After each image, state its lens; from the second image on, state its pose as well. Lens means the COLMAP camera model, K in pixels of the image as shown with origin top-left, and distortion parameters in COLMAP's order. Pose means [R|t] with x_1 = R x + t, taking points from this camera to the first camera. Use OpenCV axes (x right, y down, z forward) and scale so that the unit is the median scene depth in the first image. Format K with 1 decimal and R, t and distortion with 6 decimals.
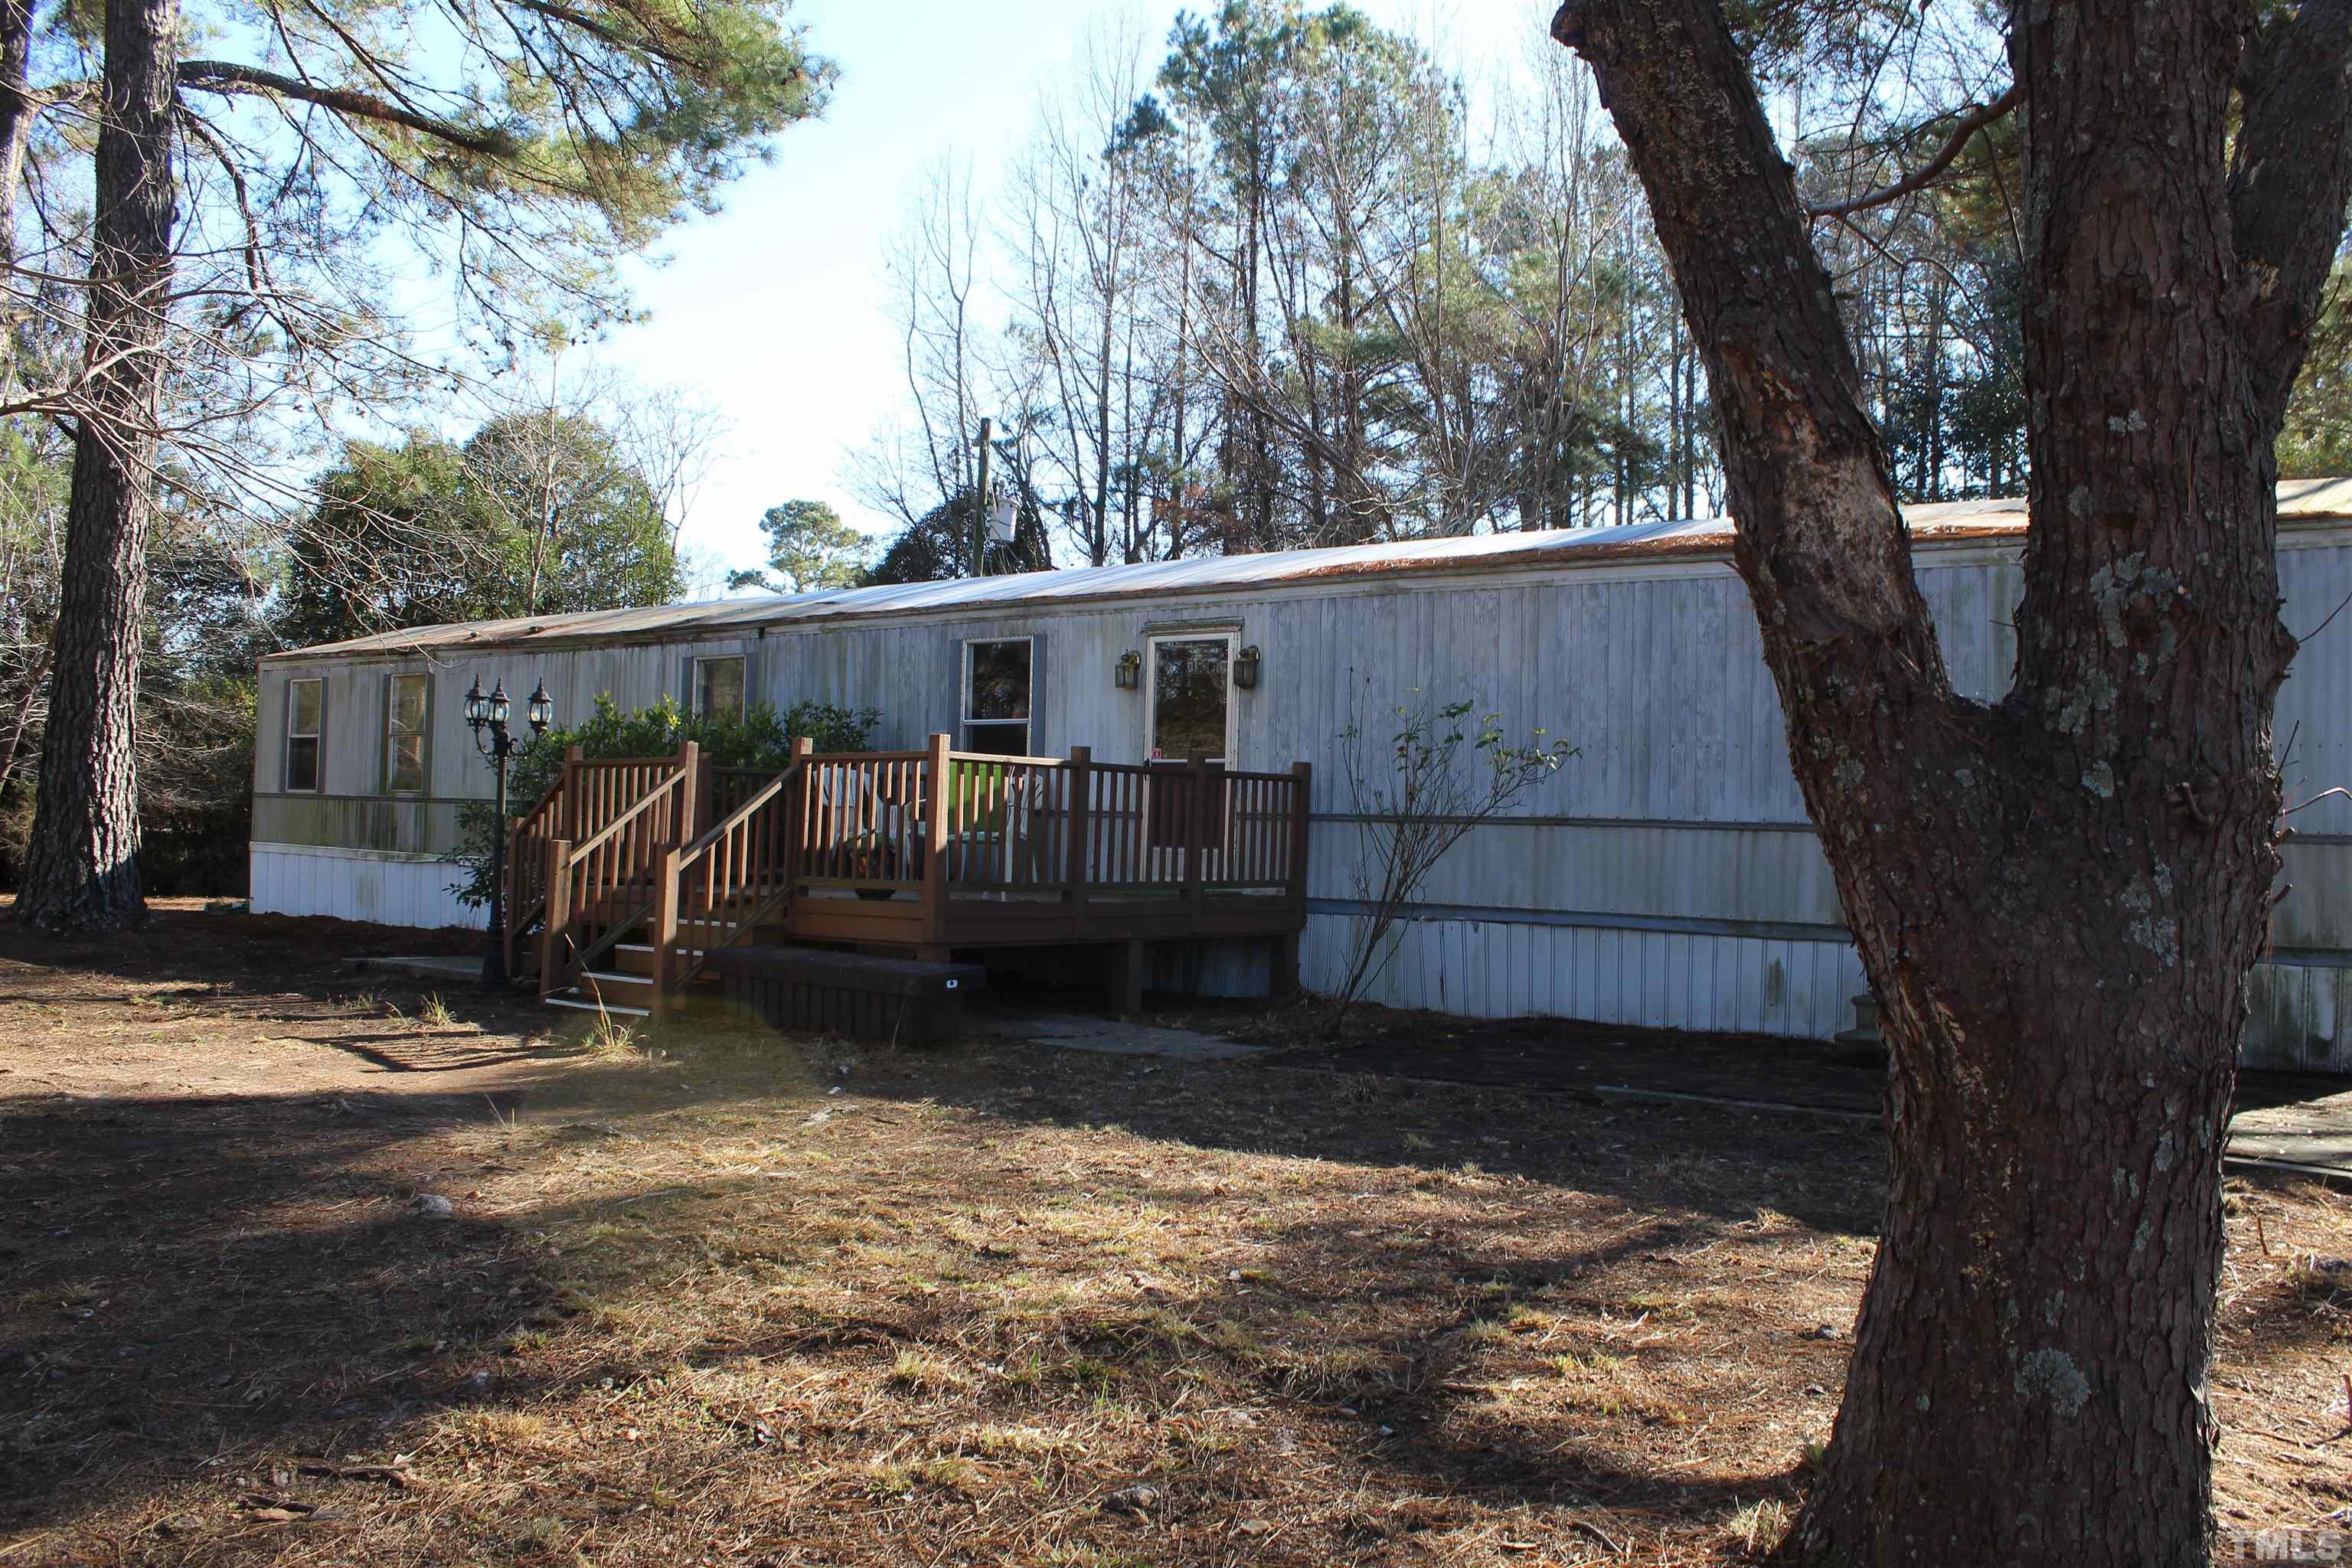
lens RADIAL K [[1926.4, 0, 1174.9], [0, 1926.4, 784.0], [0, 0, 1]] dist [-0.150620, 0.114055]
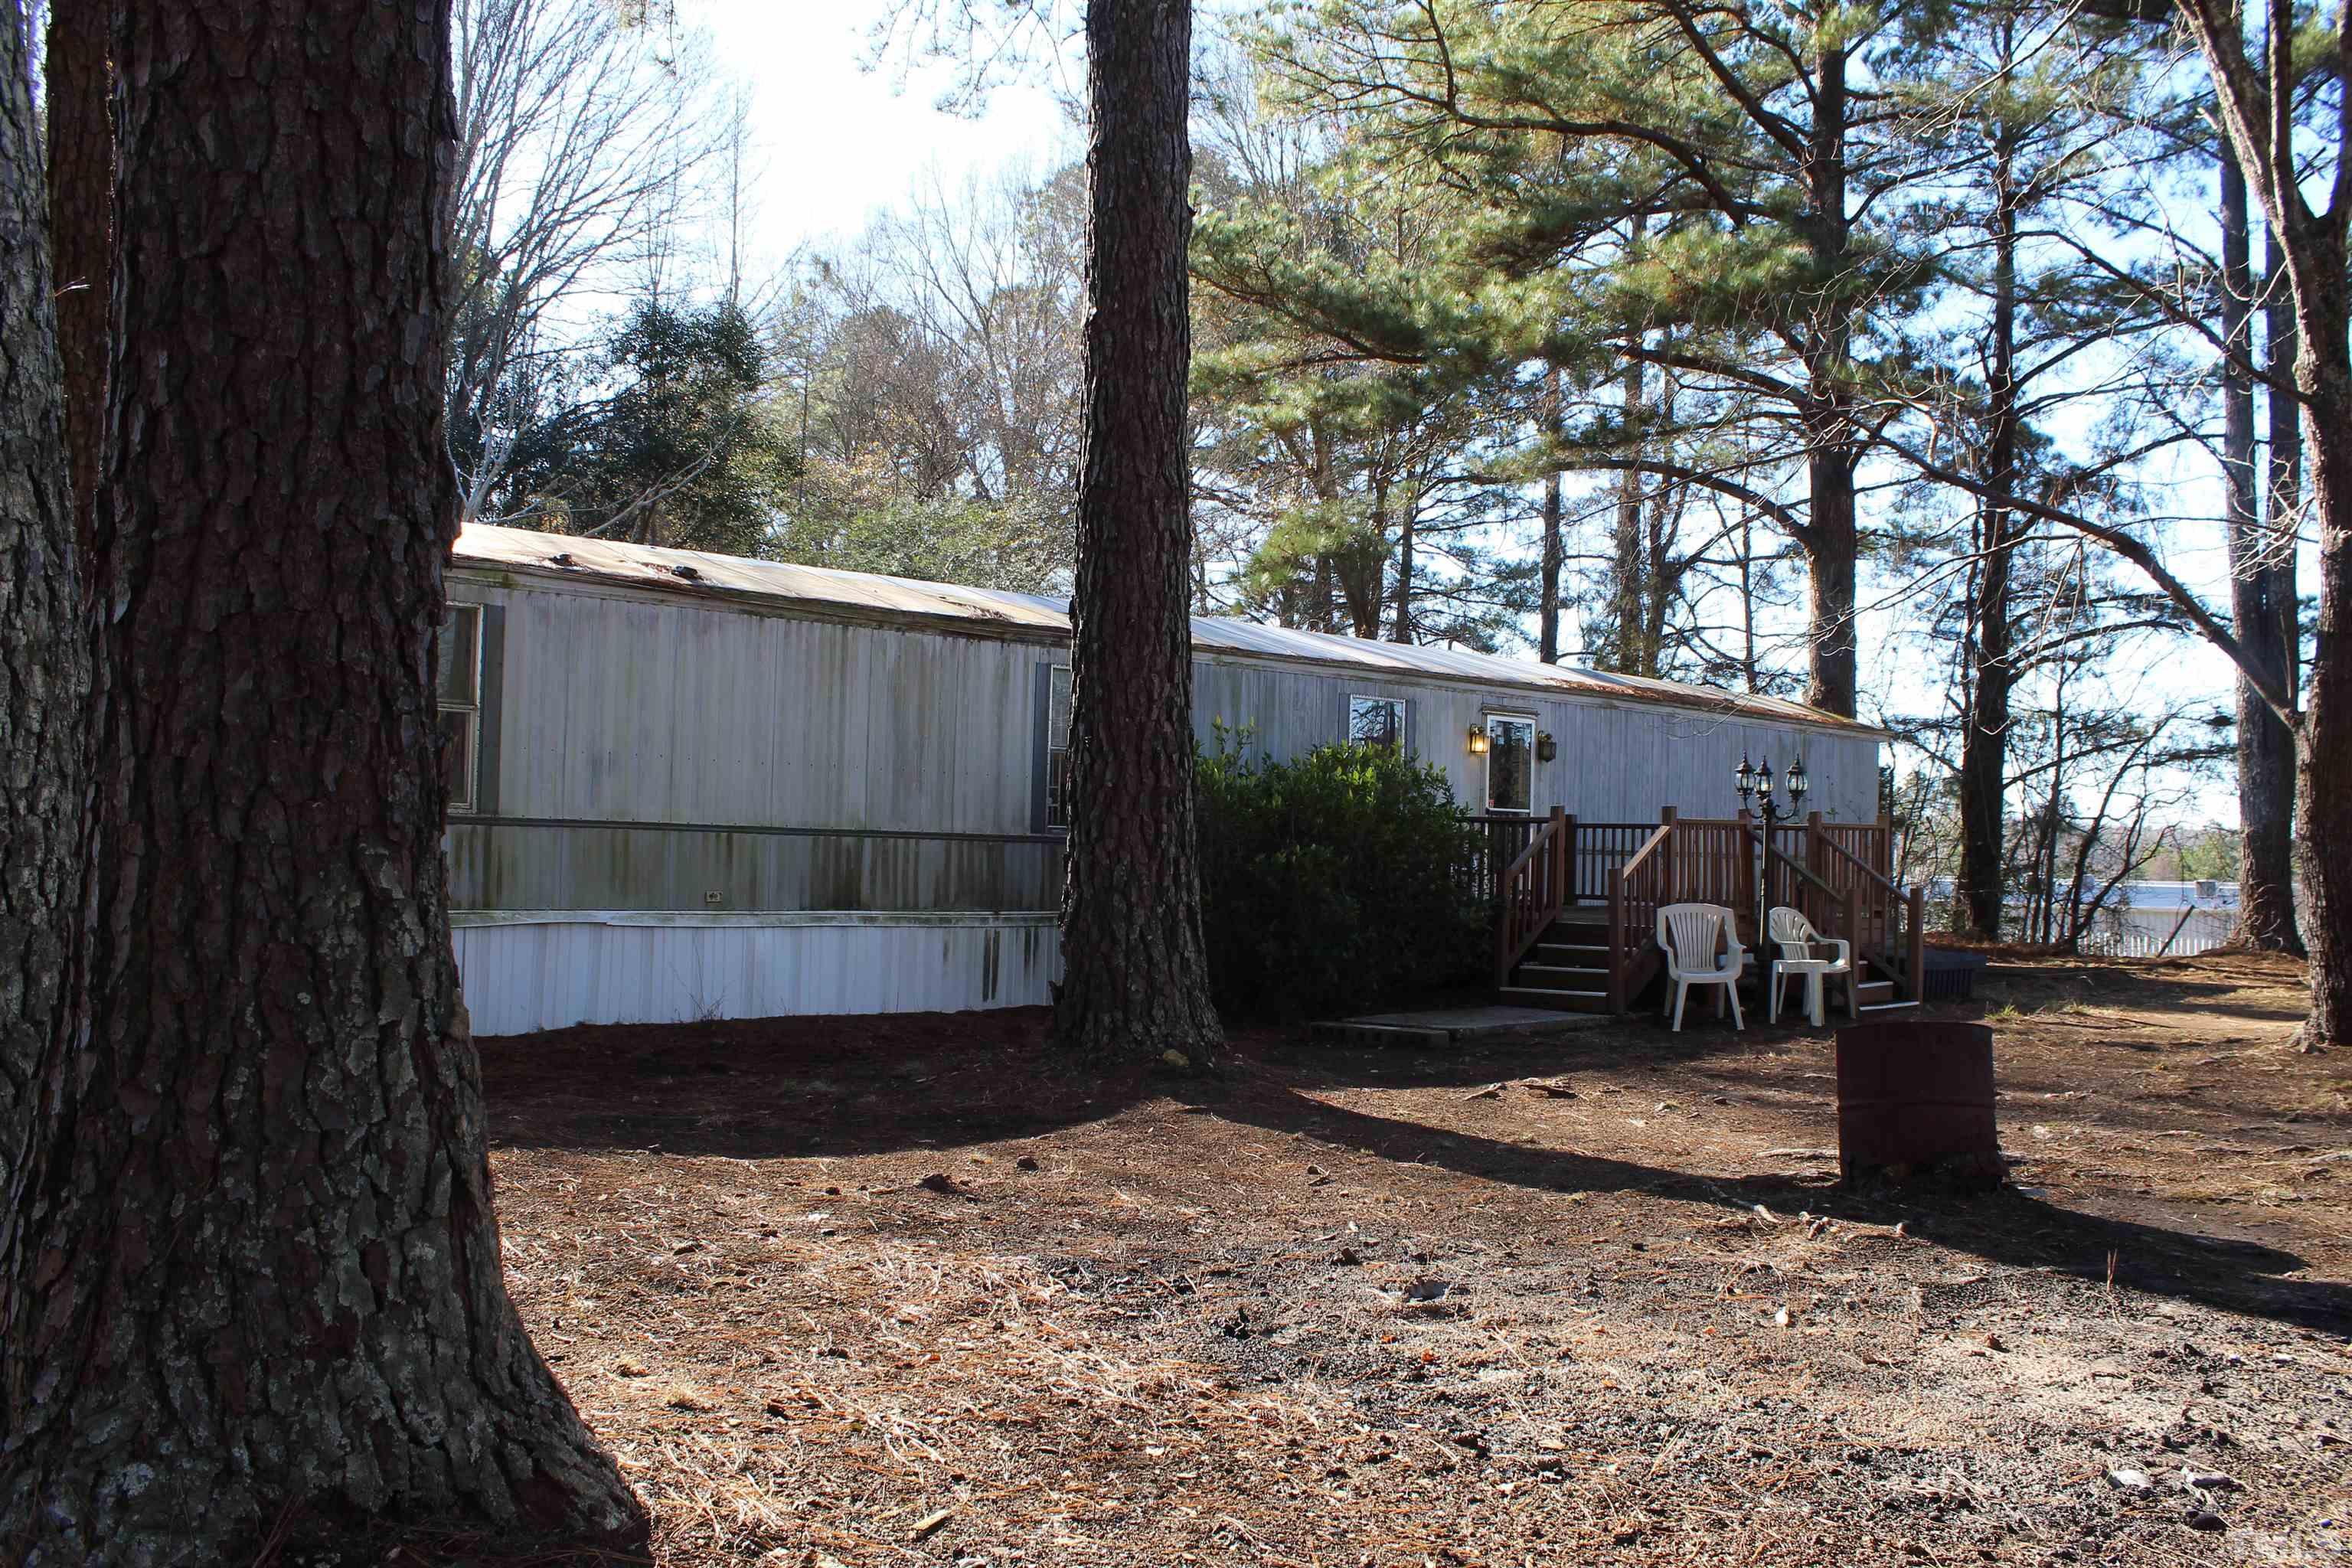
lens RADIAL K [[1926.4, 0, 1178.5], [0, 1926.4, 783.2], [0, 0, 1]] dist [-0.150620, 0.114055]
pose [[0.199023, 0.019066, 0.979809, -1.390421], [-0.039061, 0.999171, -0.011509, -0.006472], [-0.979216, -0.035982, 0.199602, 0.980326]]
